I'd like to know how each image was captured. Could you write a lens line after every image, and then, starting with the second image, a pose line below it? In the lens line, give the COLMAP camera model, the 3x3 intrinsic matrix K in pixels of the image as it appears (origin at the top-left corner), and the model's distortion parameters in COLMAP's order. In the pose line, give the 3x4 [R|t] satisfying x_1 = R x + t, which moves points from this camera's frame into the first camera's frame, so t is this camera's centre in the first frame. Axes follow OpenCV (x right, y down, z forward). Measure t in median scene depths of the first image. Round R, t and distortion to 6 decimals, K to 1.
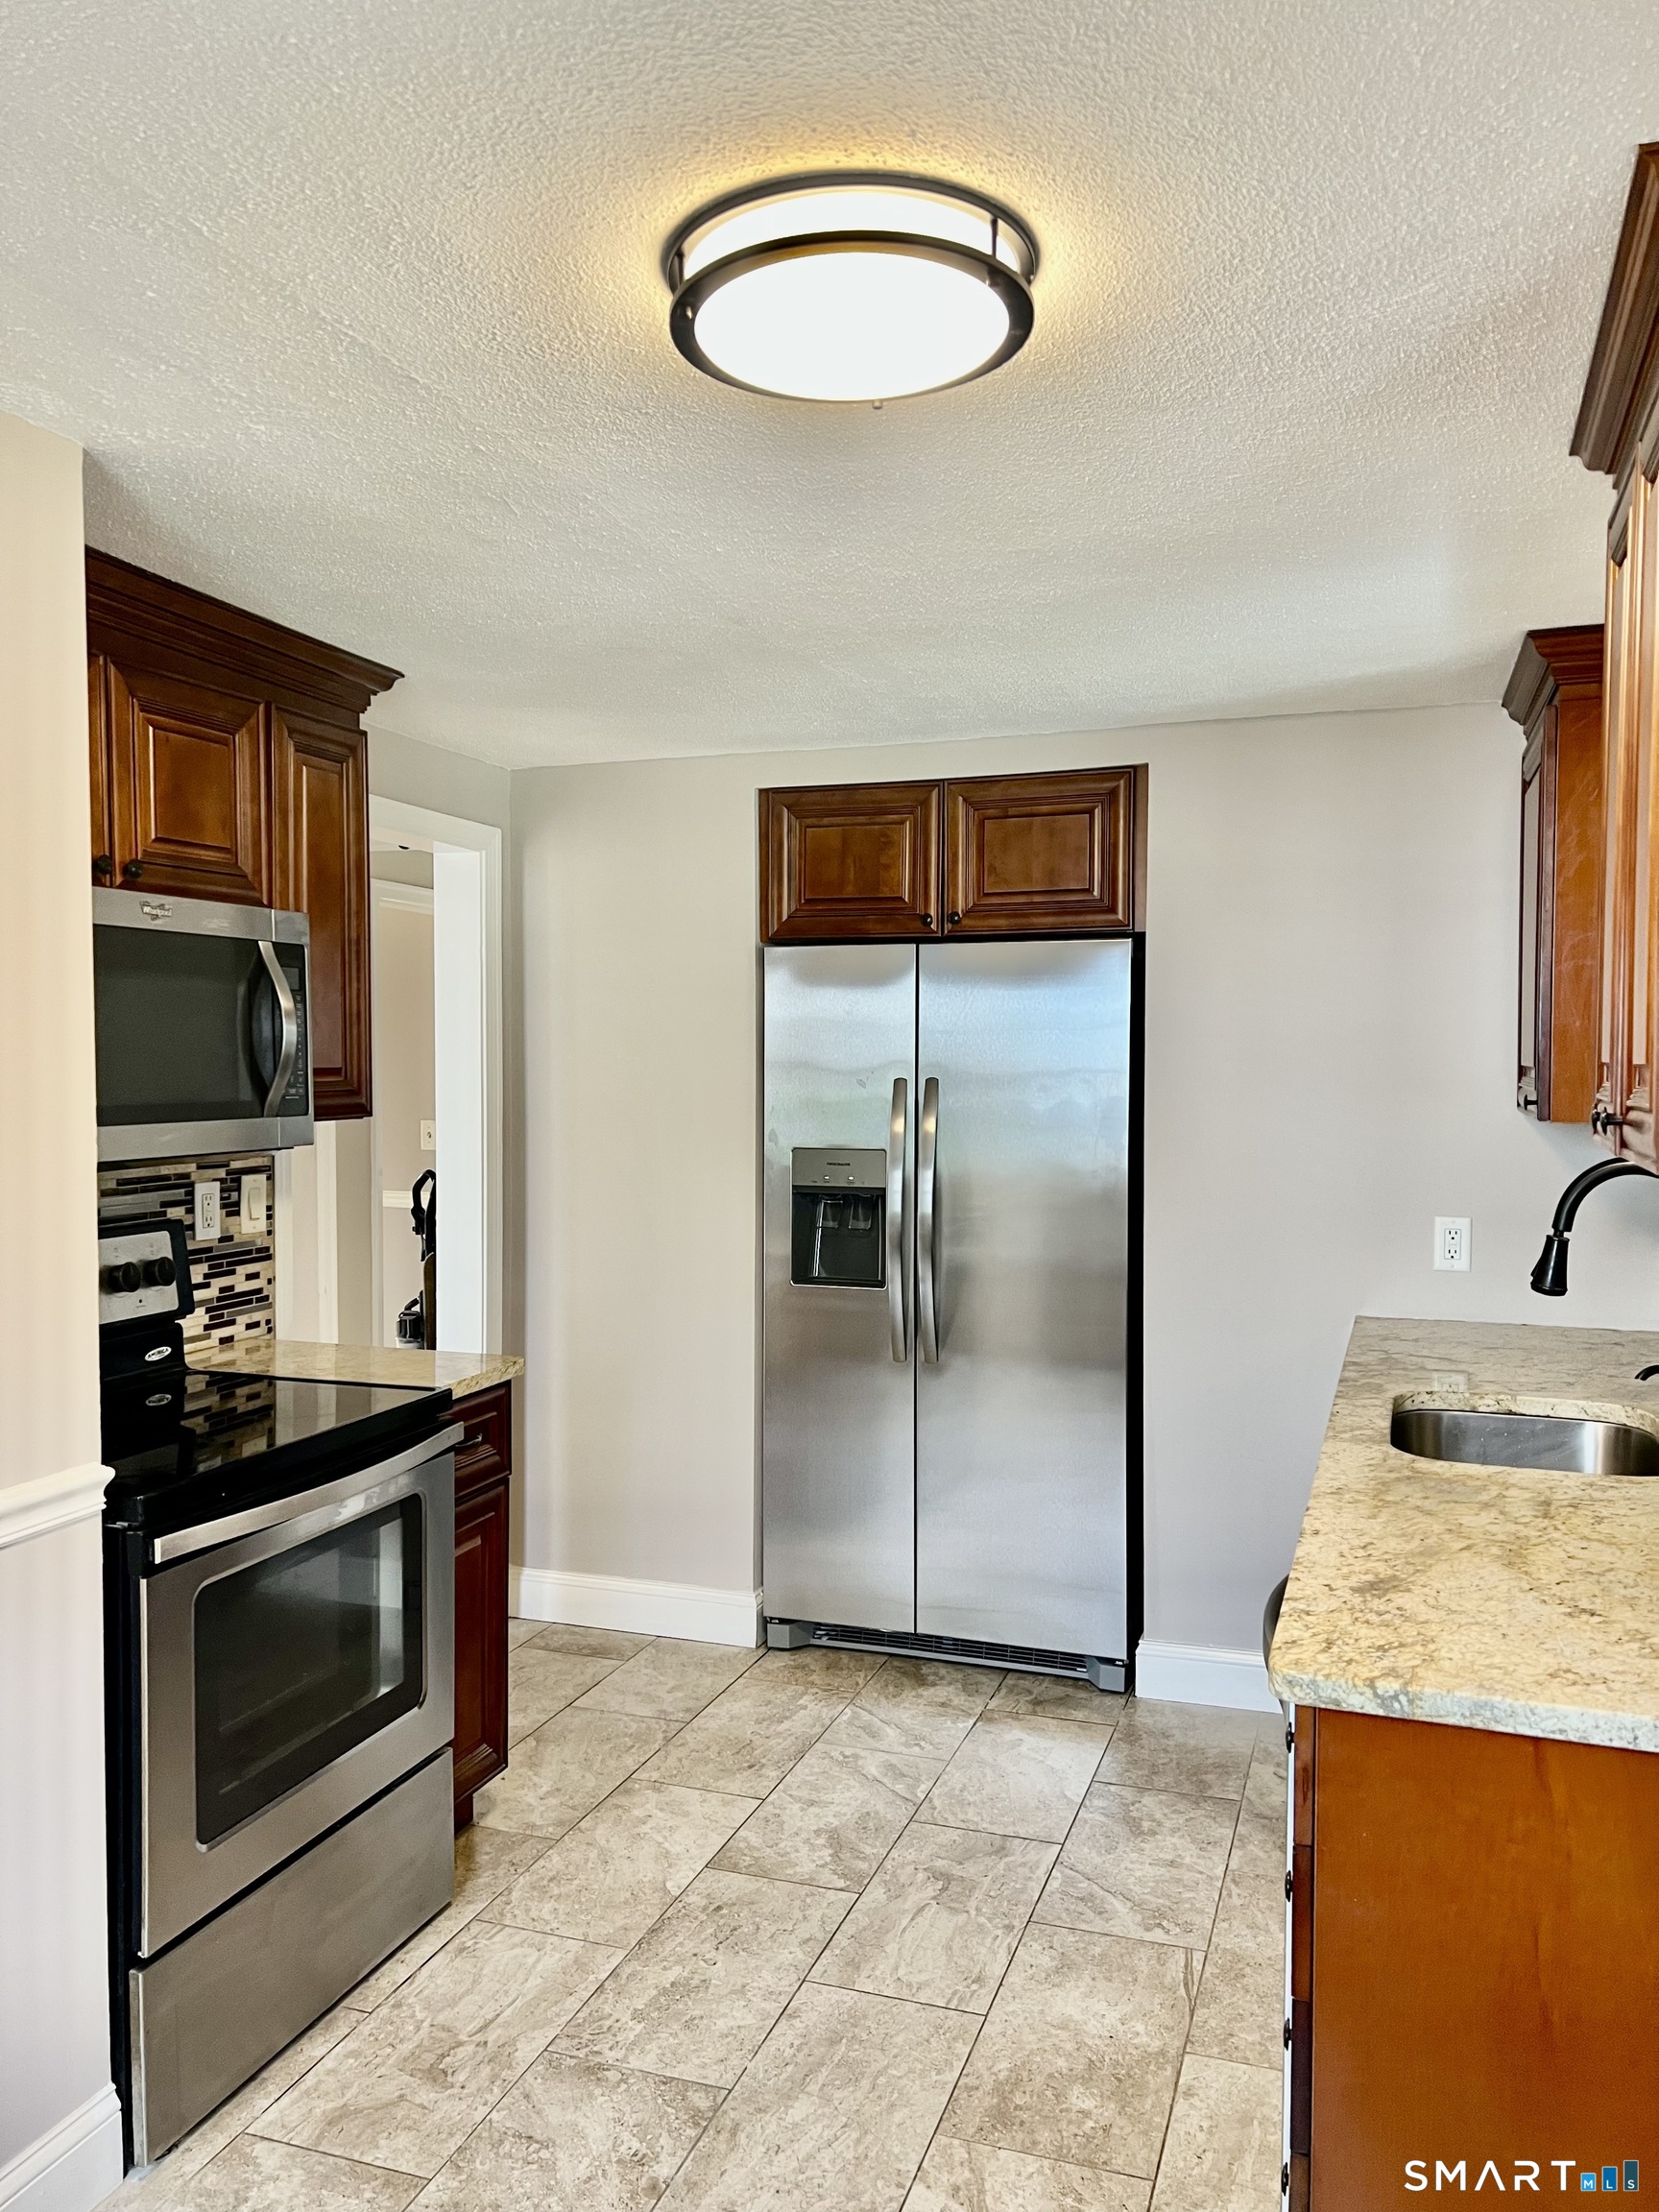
lens RADIAL K [[1653.0, 0, 828.0], [0, 1653.0, 1127.4], [0, 0, 1]] dist [0.047360, -0.057291]
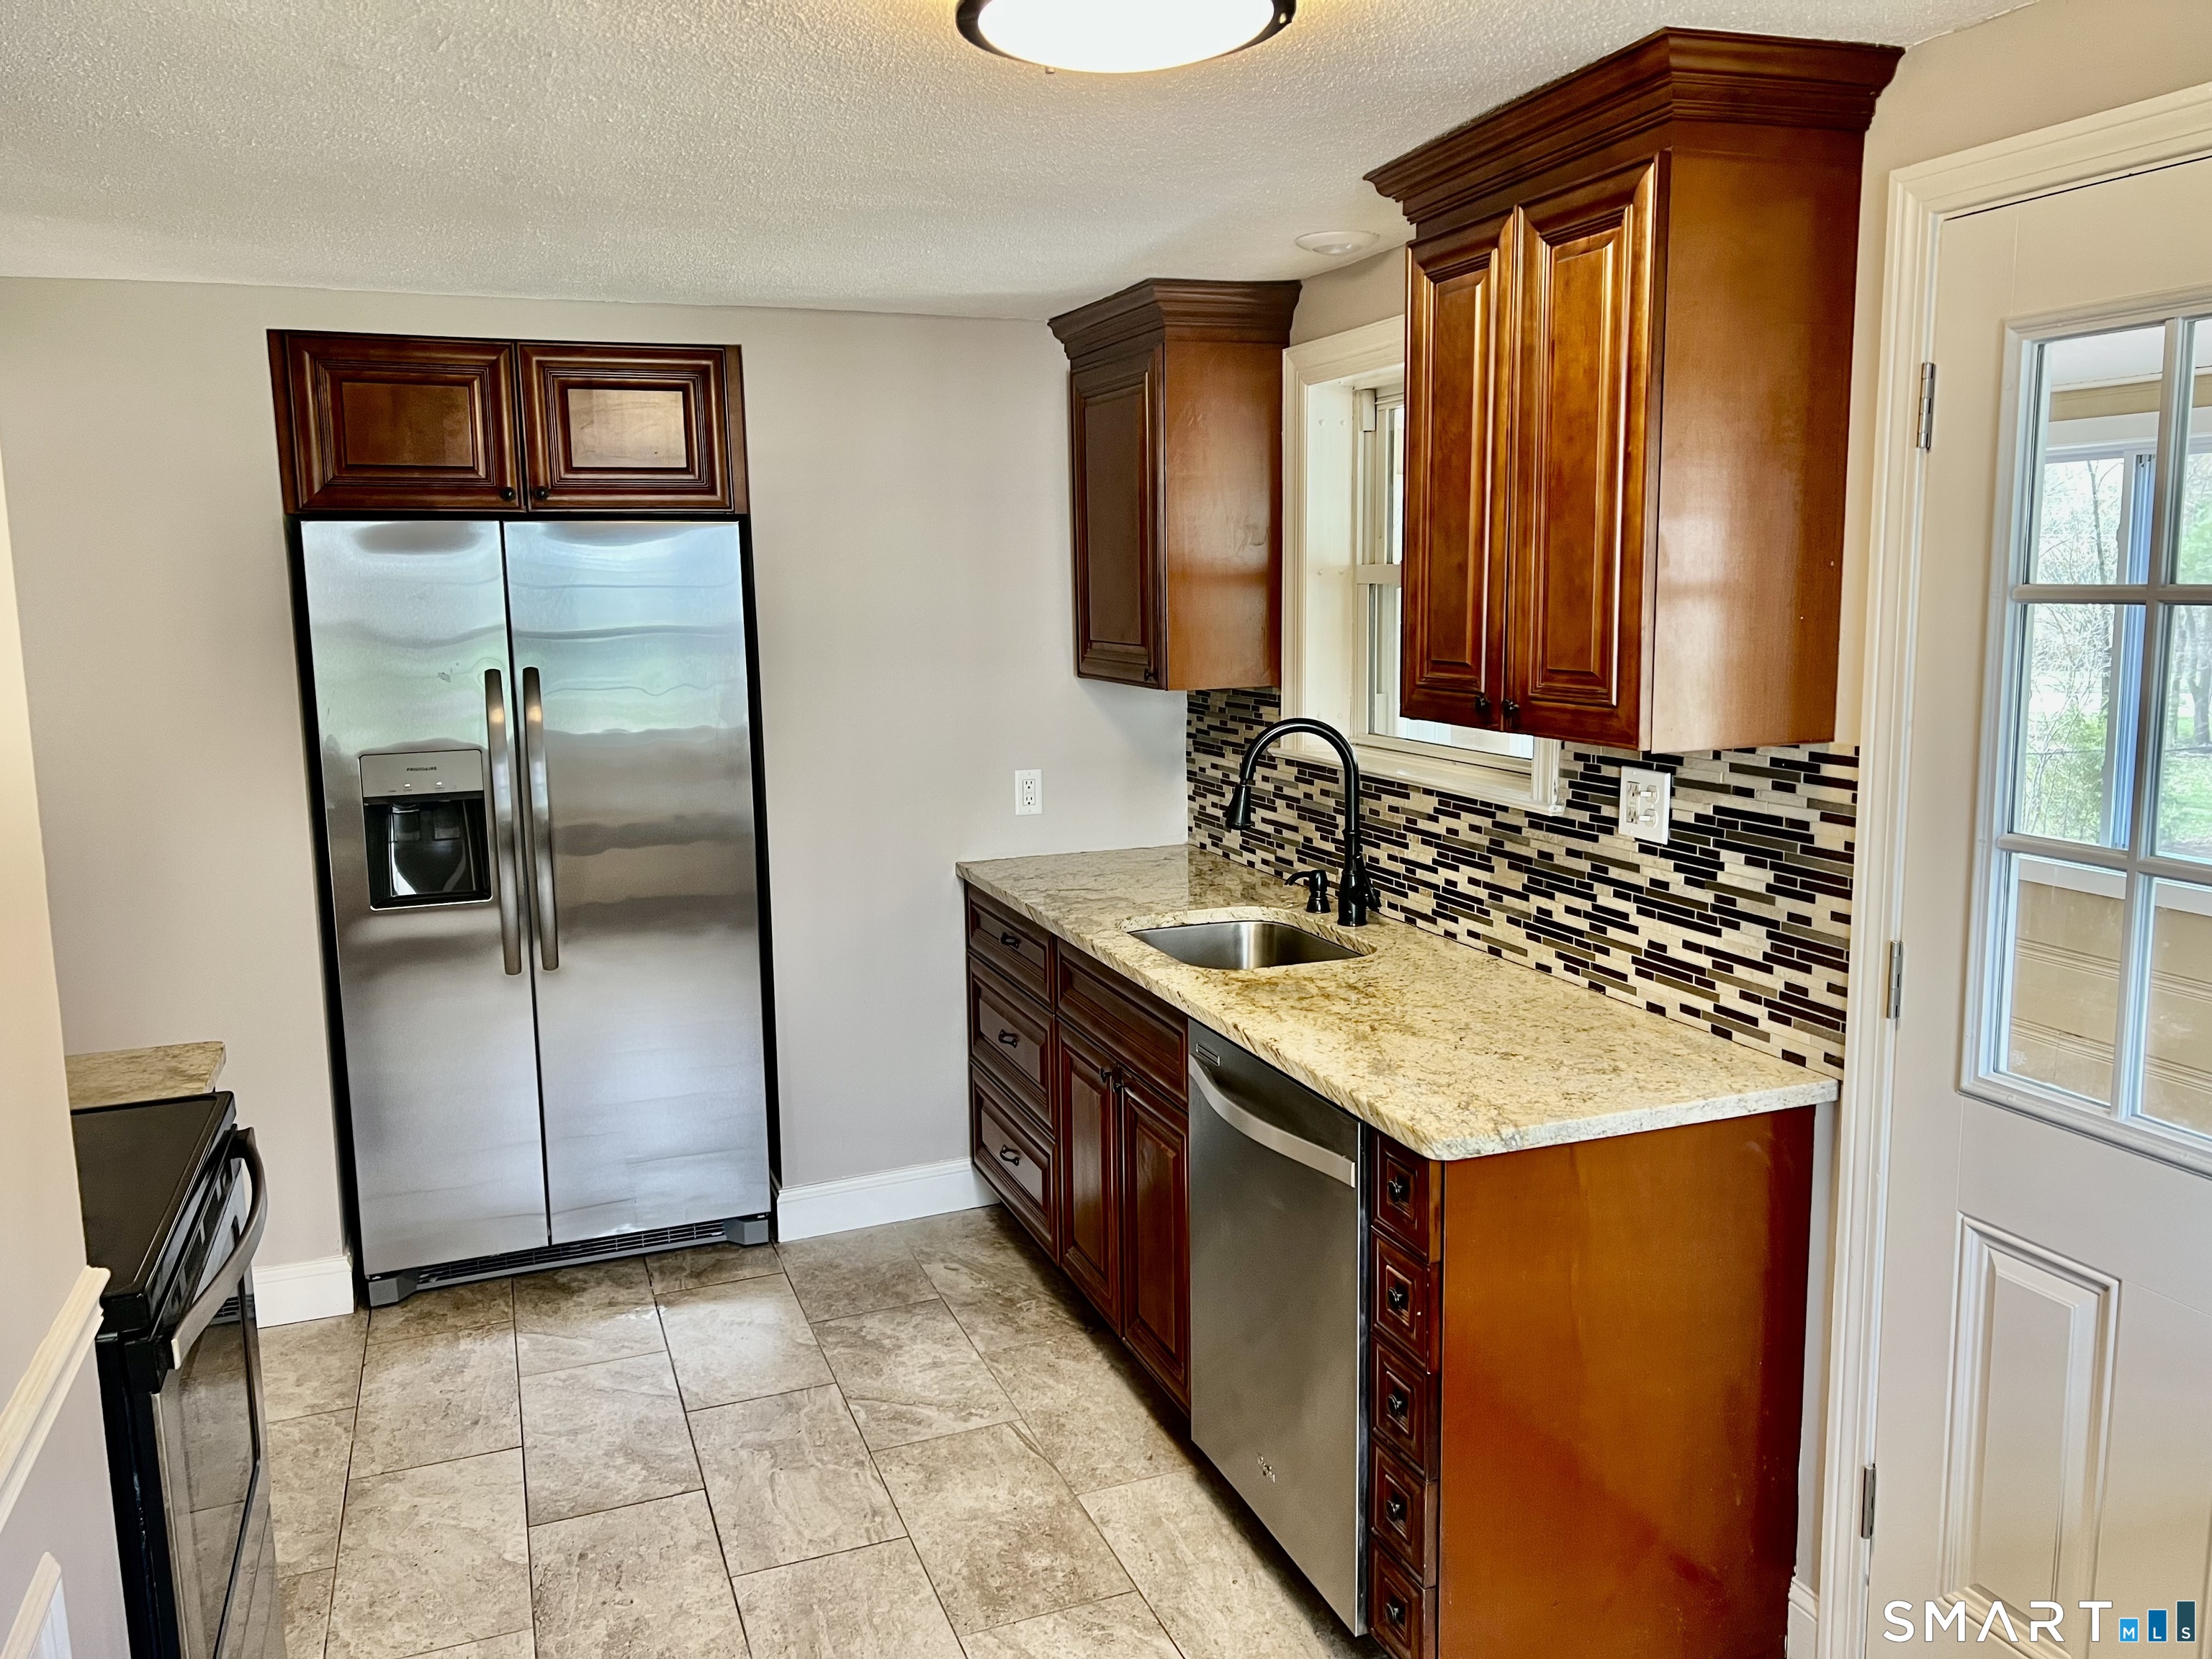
lens RADIAL K [[1653.0, 0, 1122.9], [0, 1653.0, 831.0], [0, 0, 1]] dist [0.047360, -0.057291]
pose [[0.758883, -0.112873, 0.641371, -0.407921], [0.046032, 0.991699, 0.120061, -0.049345], [-0.649598, -0.061588, 0.757779, 0.093867]]
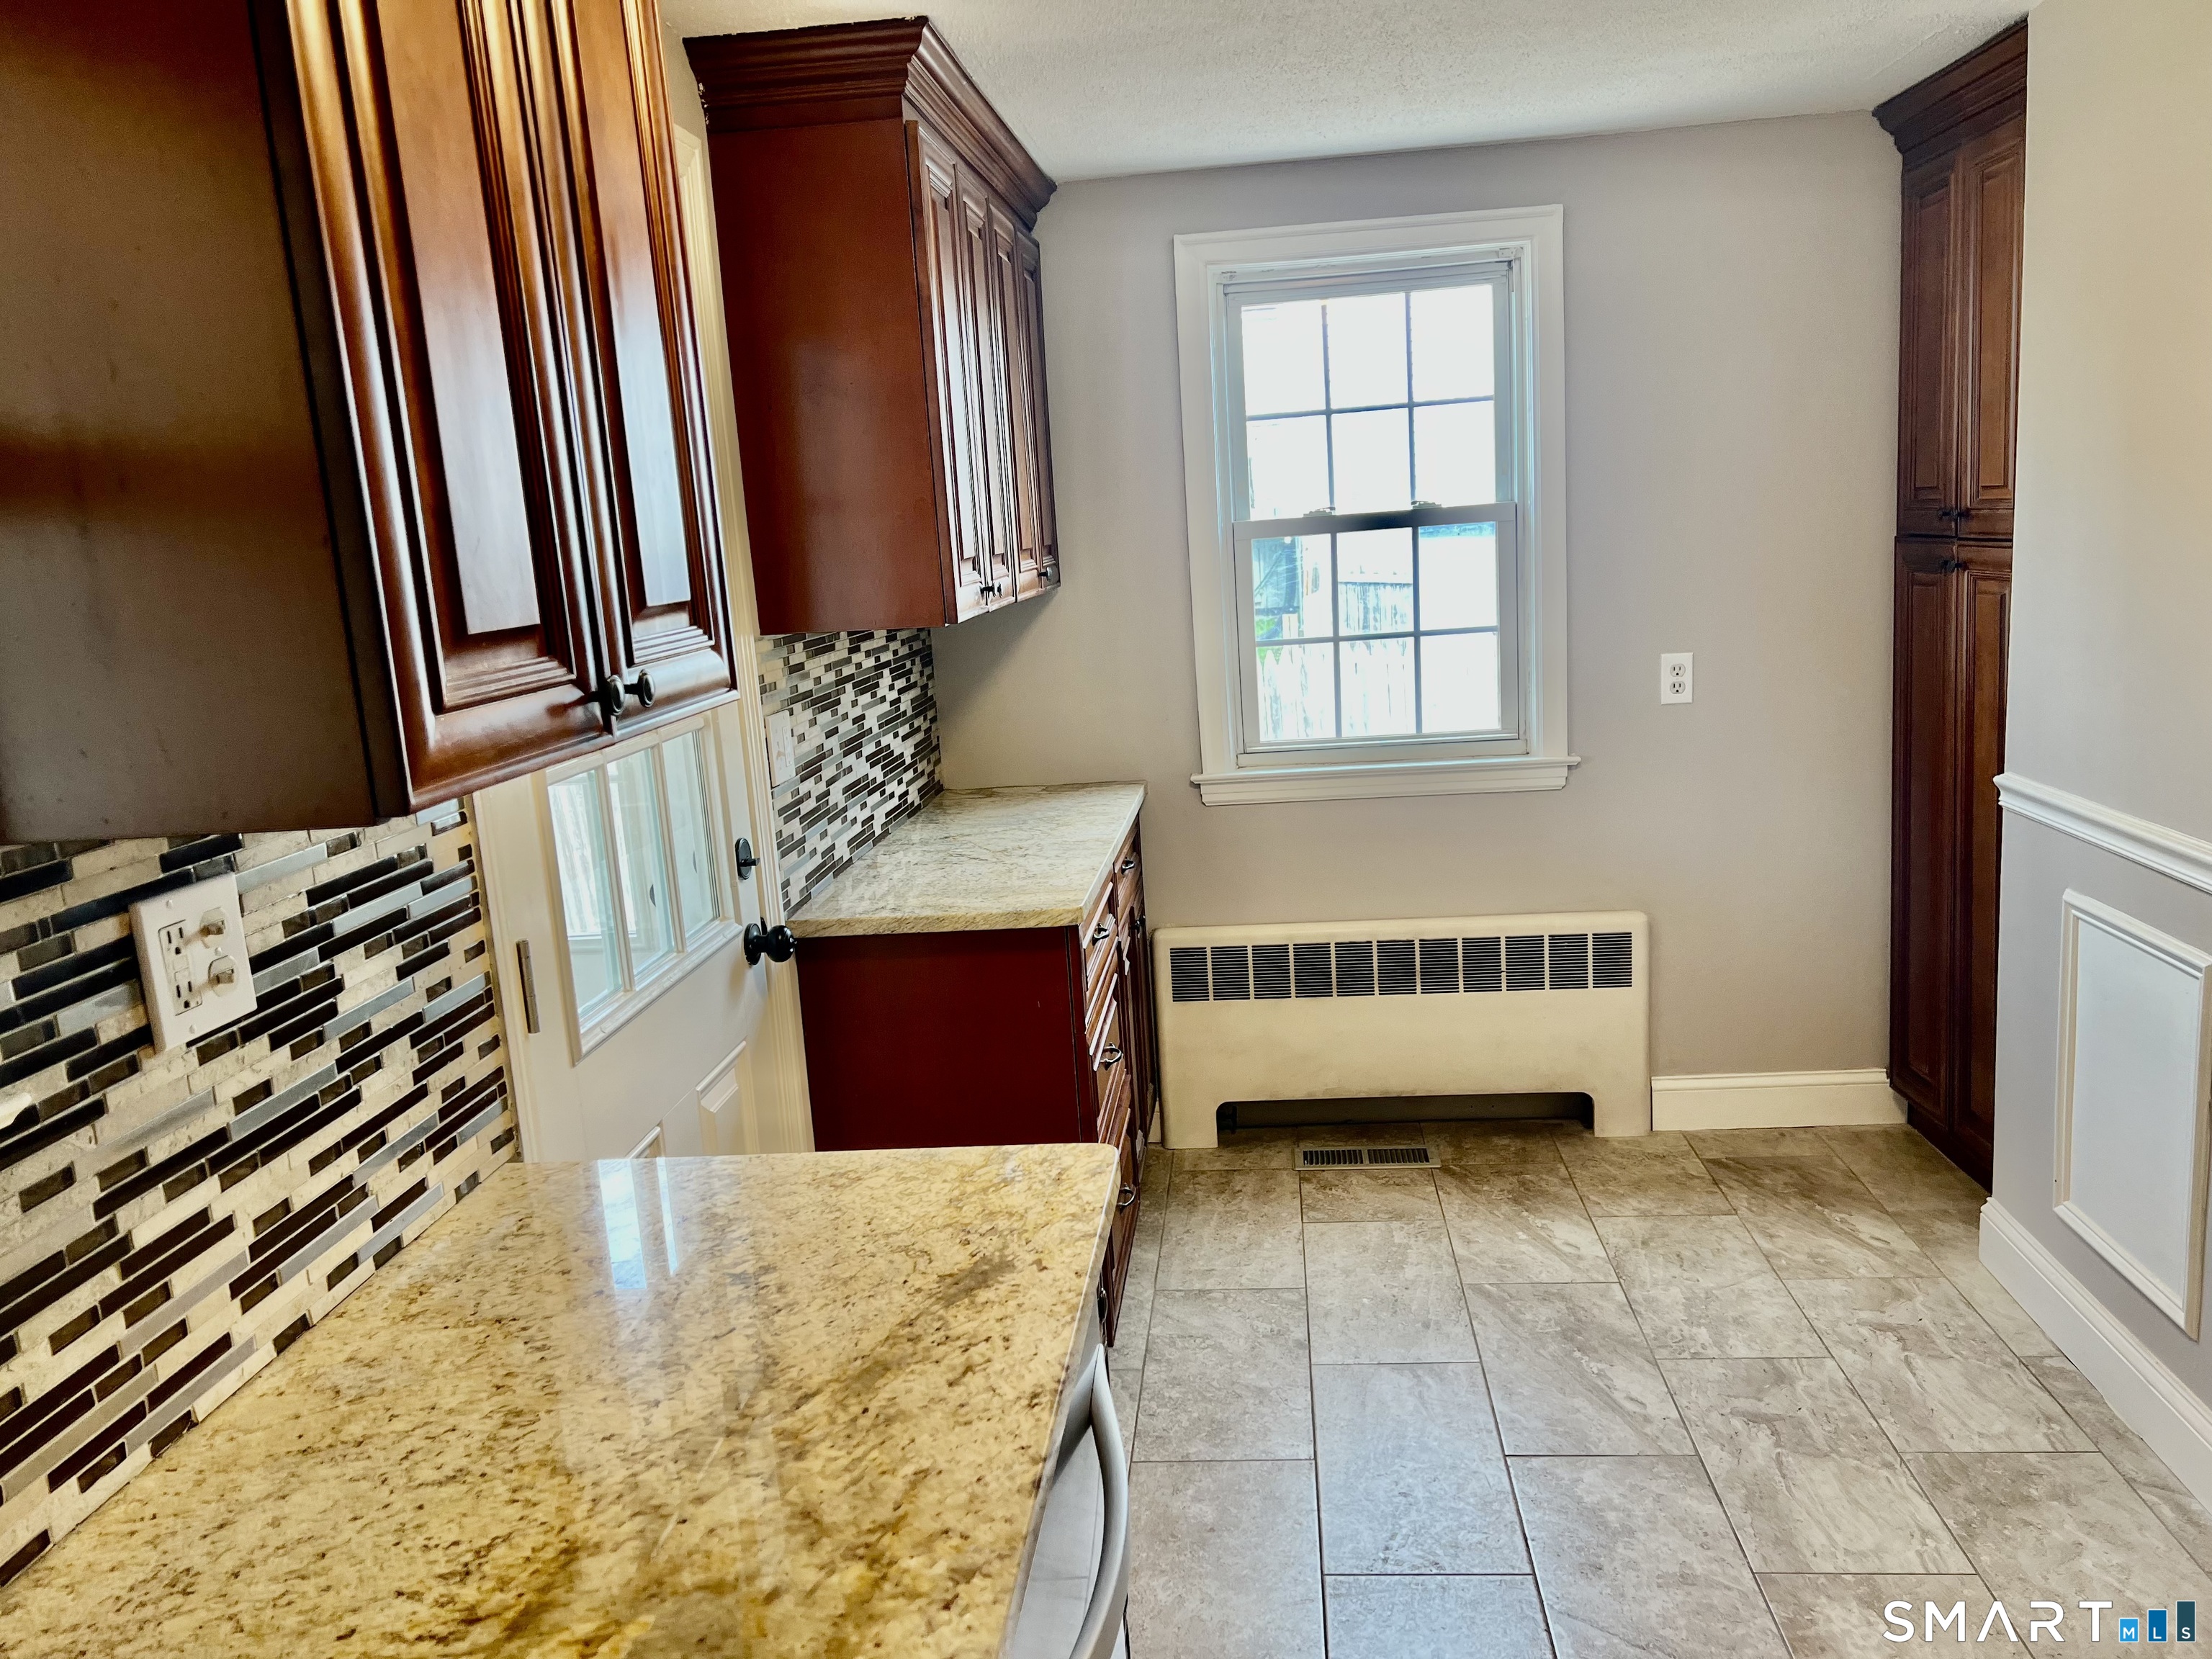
lens RADIAL K [[1653.0, 0, 1108.0], [0, 1653.0, 839.3], [0, 0, 1]] dist [0.047360, -0.057291]
pose [[-0.968865, 0.108921, -0.222346, 0.265186], [0.056353, 0.971477, 0.230341, -0.058151], [0.241093, 0.210640, -0.947368, 1.069029]]
